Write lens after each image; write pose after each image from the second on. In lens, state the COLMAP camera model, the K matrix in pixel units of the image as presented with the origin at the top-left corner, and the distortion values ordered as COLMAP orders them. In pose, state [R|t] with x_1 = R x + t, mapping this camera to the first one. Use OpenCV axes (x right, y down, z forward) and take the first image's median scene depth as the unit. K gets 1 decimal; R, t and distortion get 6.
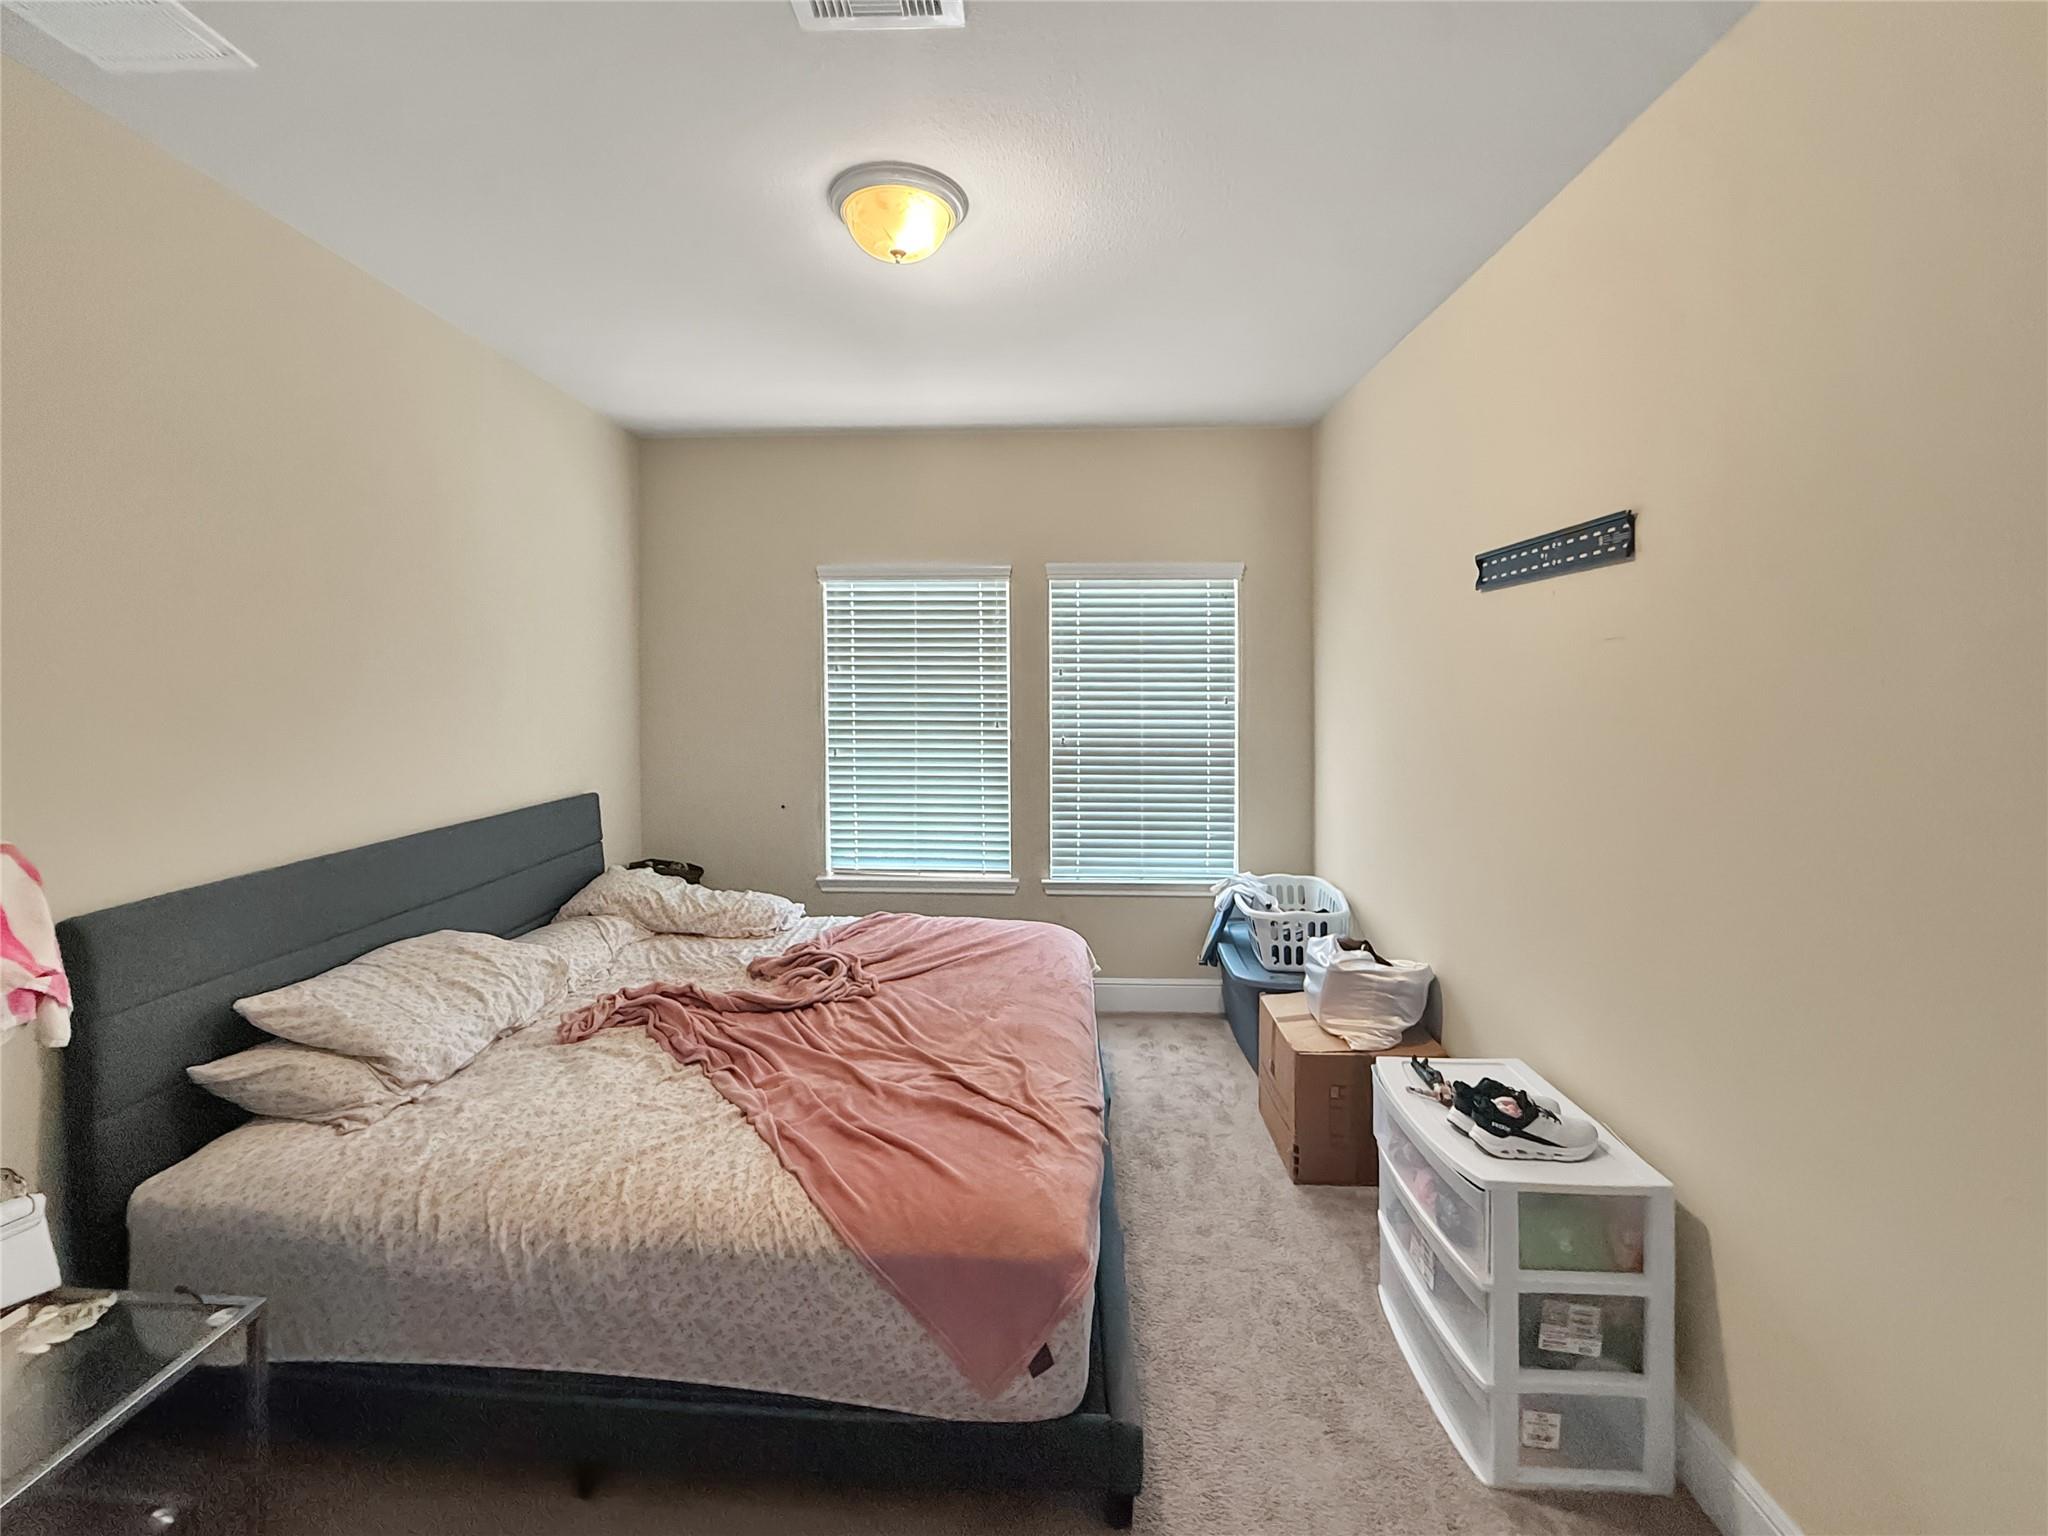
lens RADIAL K [[839.8, 0, 956.1], [0, 839.8, 701.1], [0, 0, 1]] dist [0.000055, -0.000257]
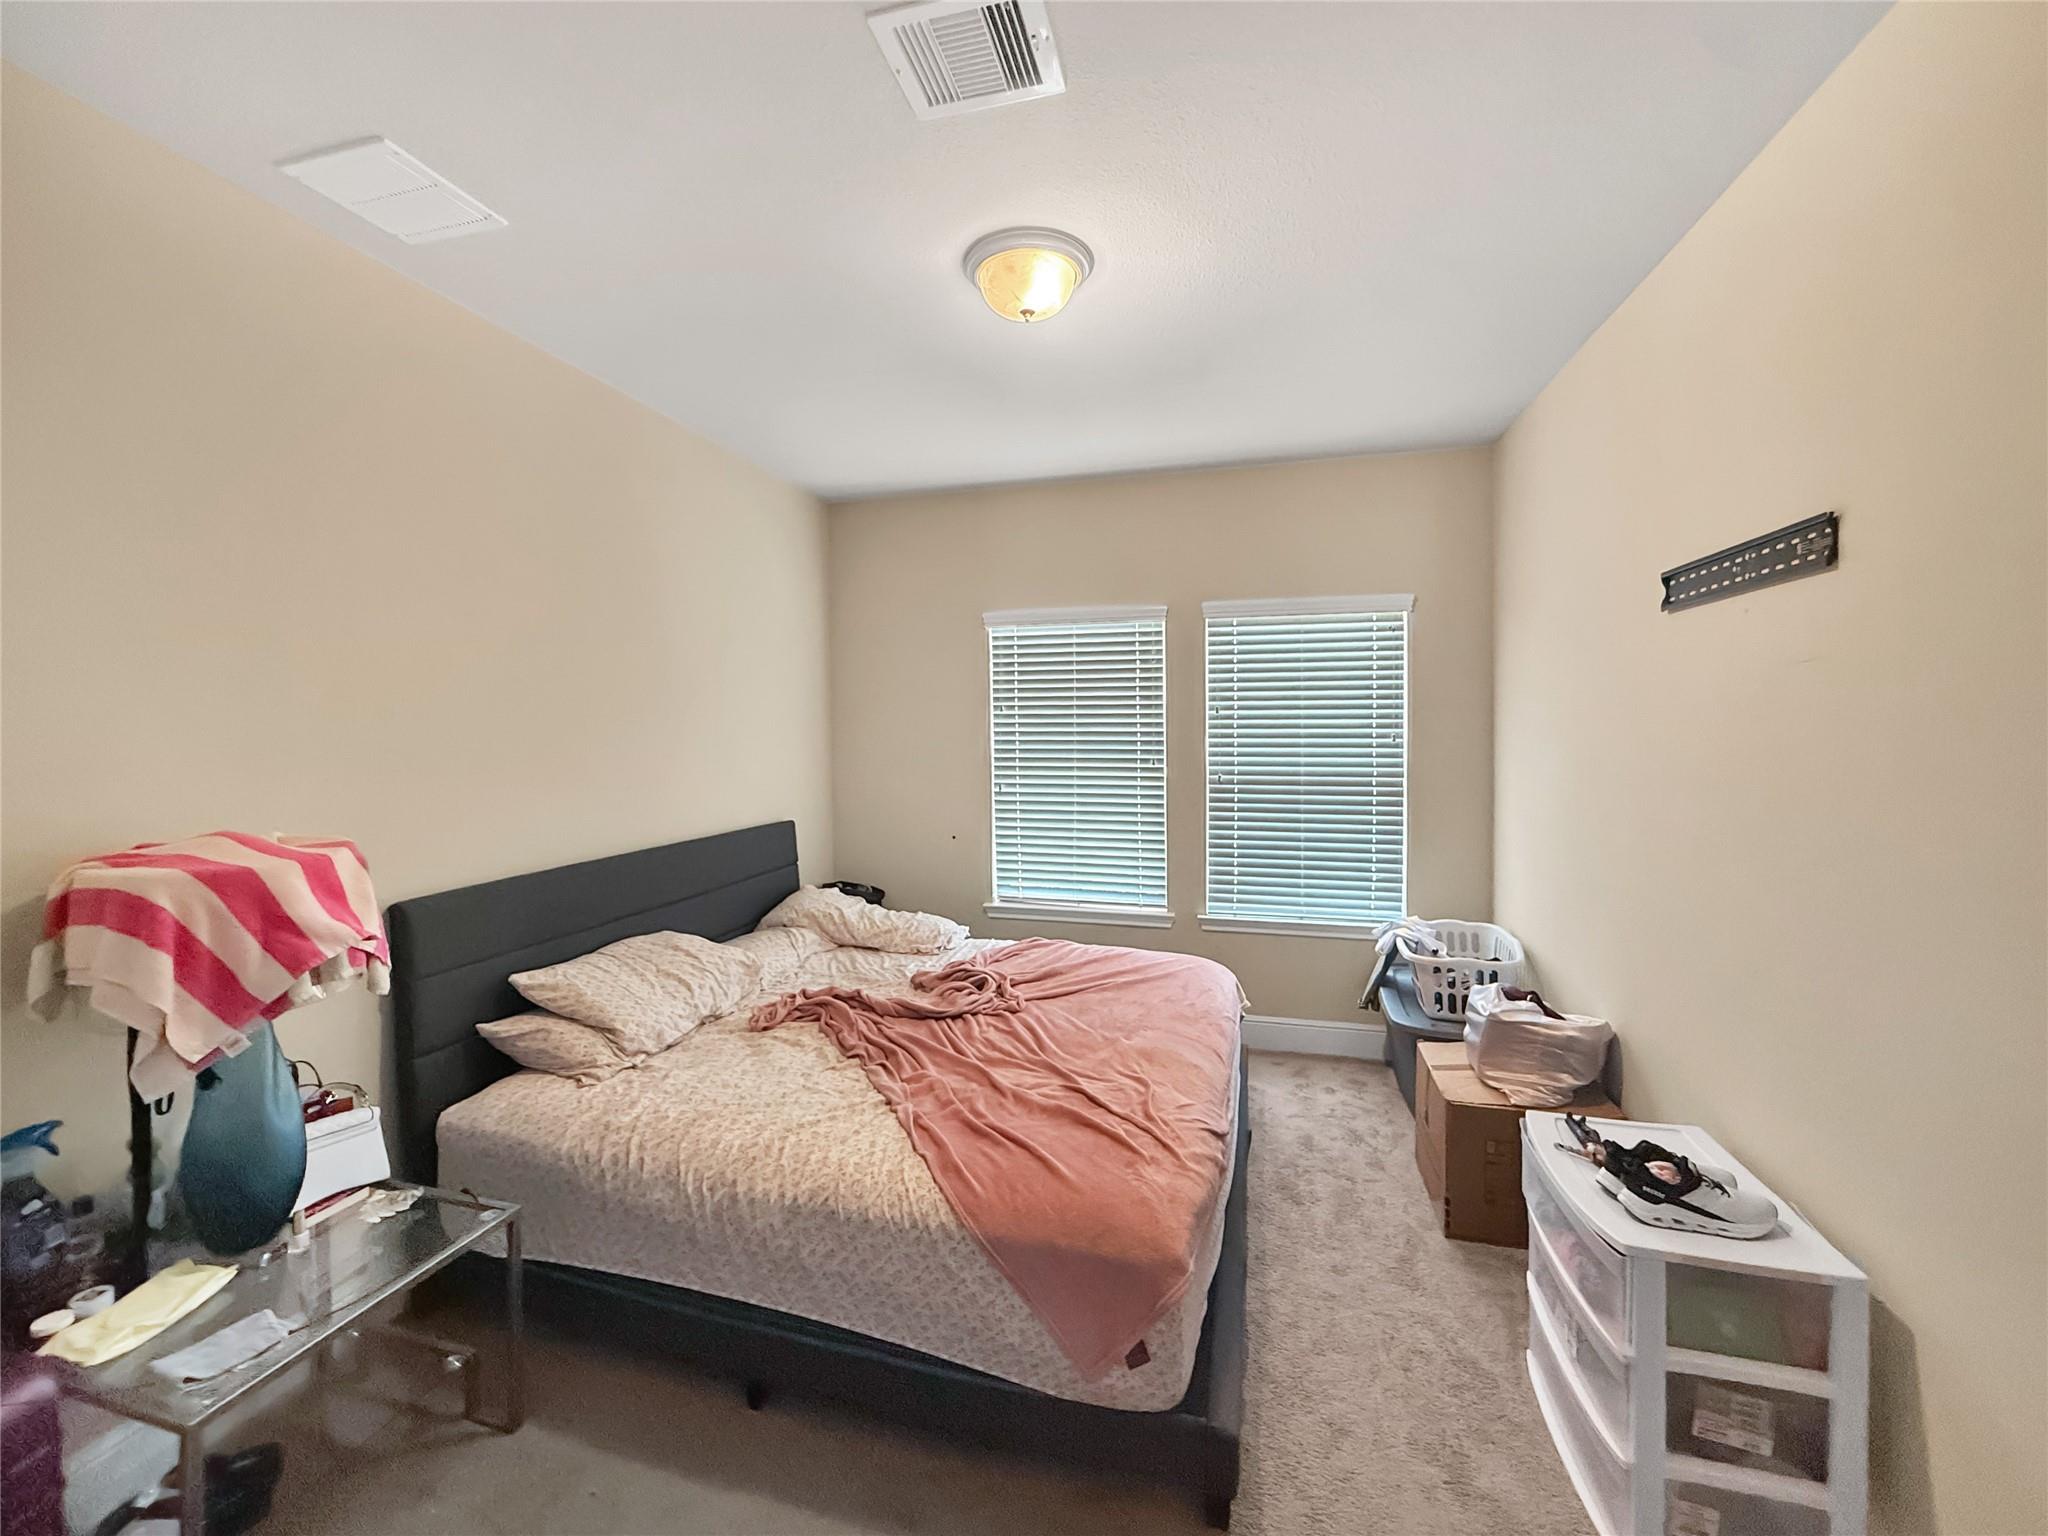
lens RADIAL K [[839.8, 0, 1025.0], [0, 839.8, 767.8], [0, 0, 1]] dist [0.000055, -0.000257]
pose [[0.974072, 0.004194, -0.226200, 0.173254], [-0.000412, 0.999859, 0.016767, 0.024312], [0.226238, -0.016239, 0.973937, -0.044326]]
